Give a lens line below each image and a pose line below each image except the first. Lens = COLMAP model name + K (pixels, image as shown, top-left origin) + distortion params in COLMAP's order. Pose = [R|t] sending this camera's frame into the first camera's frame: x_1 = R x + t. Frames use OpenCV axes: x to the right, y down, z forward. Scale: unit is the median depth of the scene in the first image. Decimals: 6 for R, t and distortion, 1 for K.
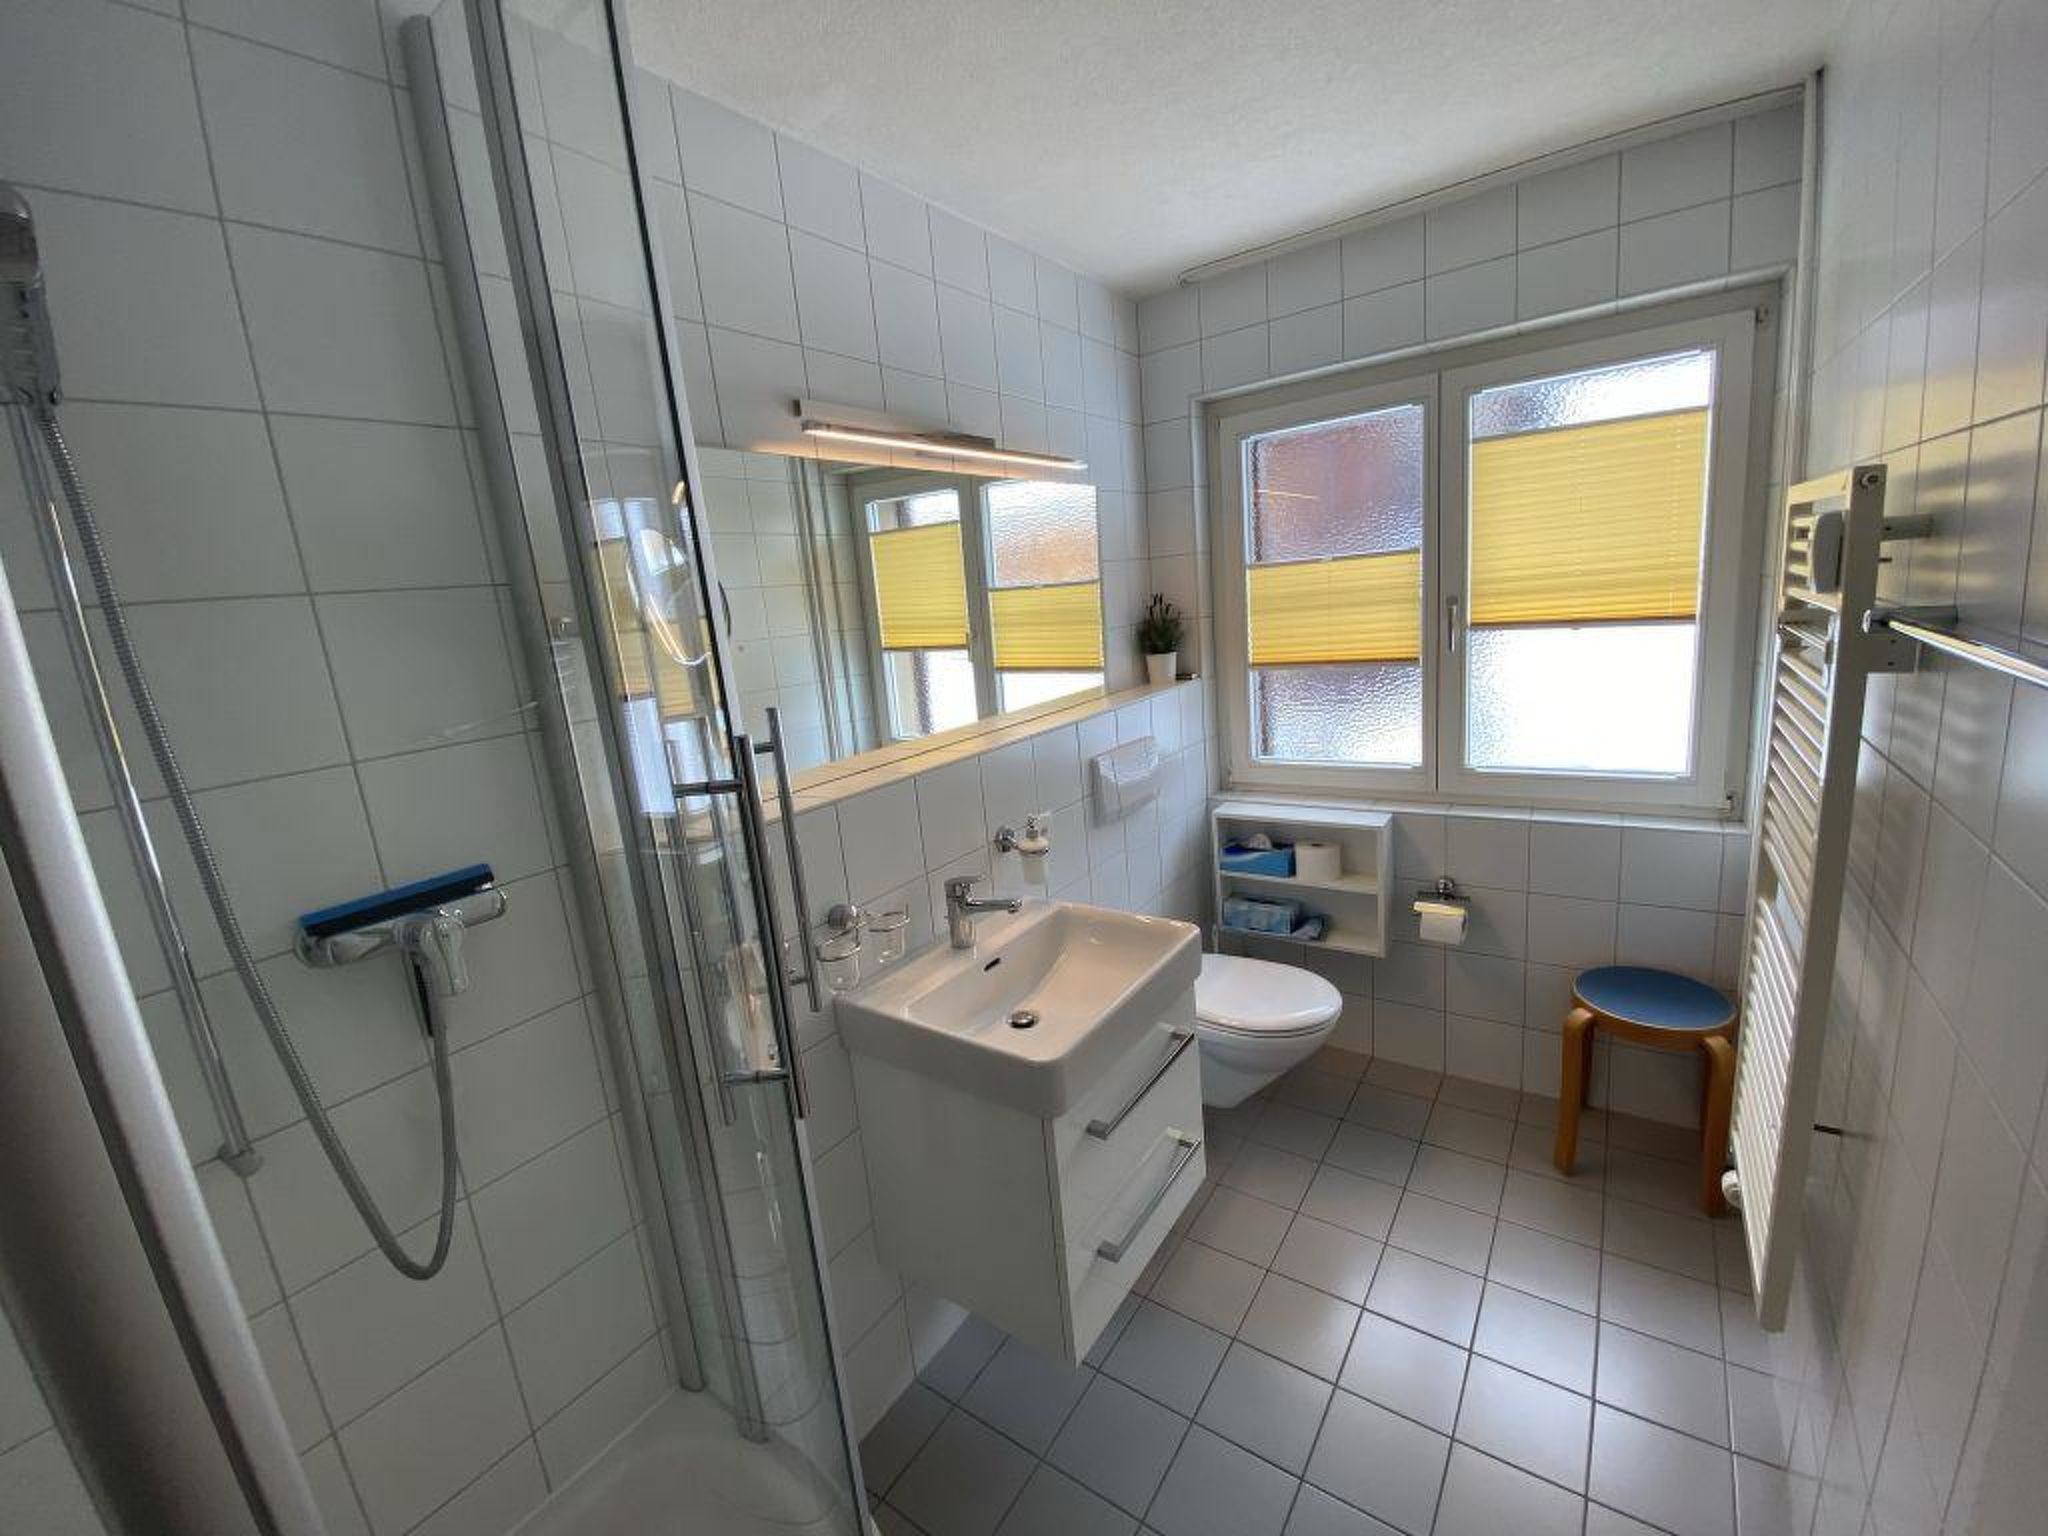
lens RADIAL K [[825.4, 0, 1024.0], [0, 825.4, 768.0], [0, 0, 1]] dist [0.025486, -0.021423]
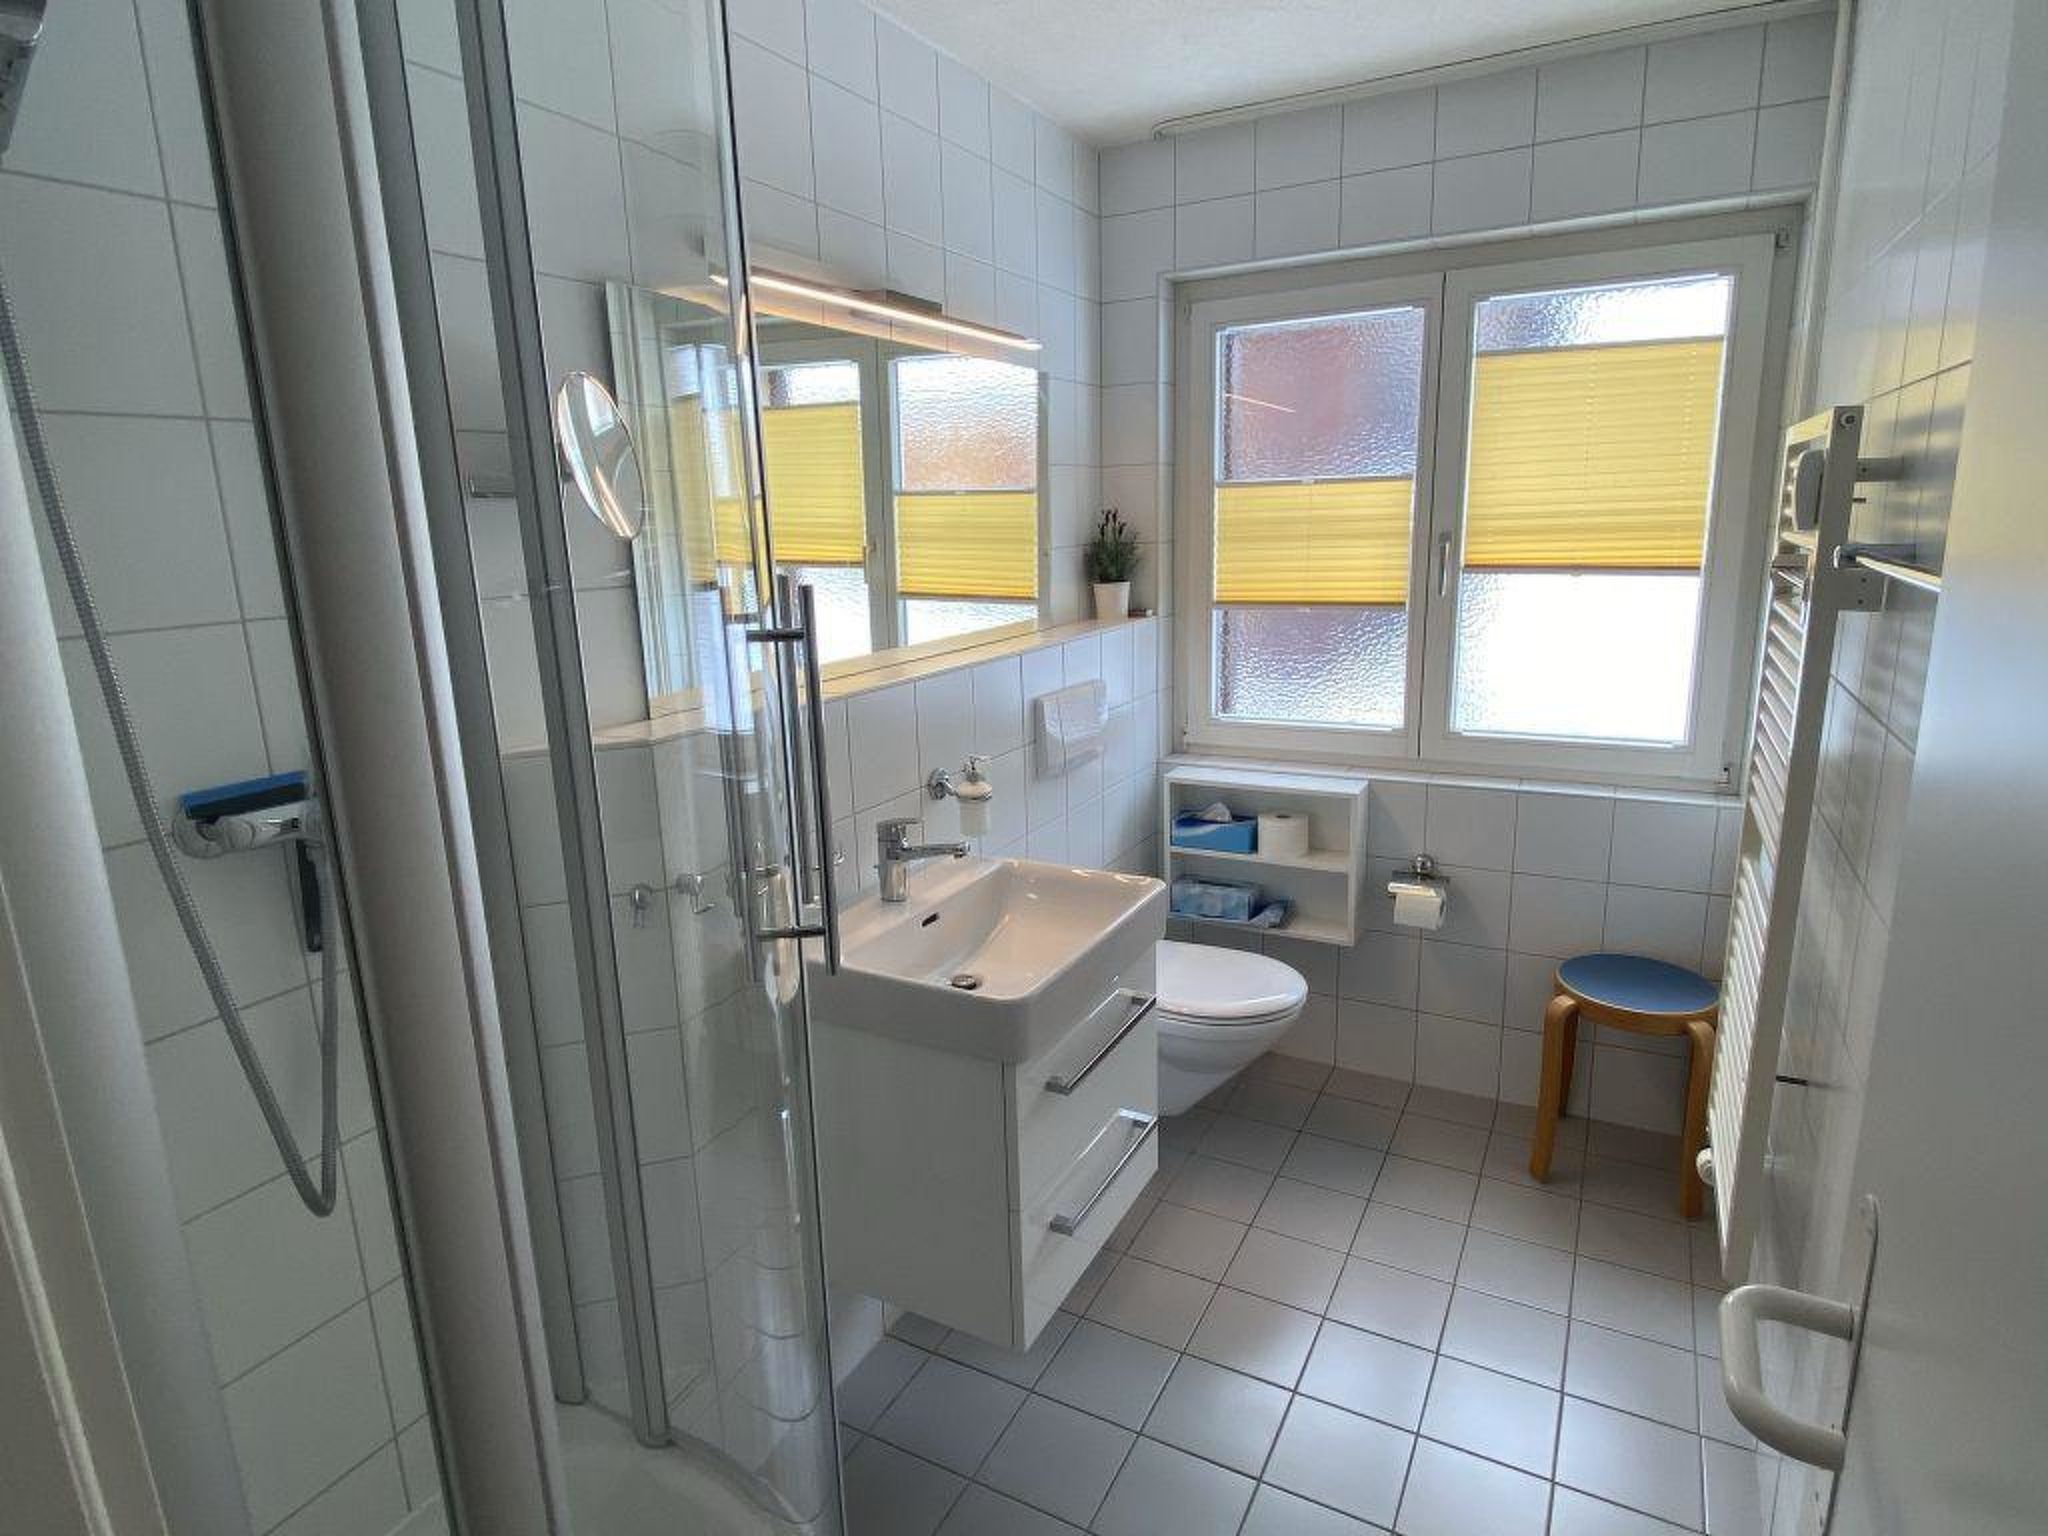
lens RADIAL K [[1107.3, 0, 1024.0], [0, 1107.3, 768.0], [0, 0, 1]] dist [0.055625, -0.045384]
pose [[0.990833, 0.034574, 0.130594, -0.073596], [-0.036361, 0.999275, 0.011326, 0.046842], [-0.130107, -0.015971, 0.991371, -0.118741]]
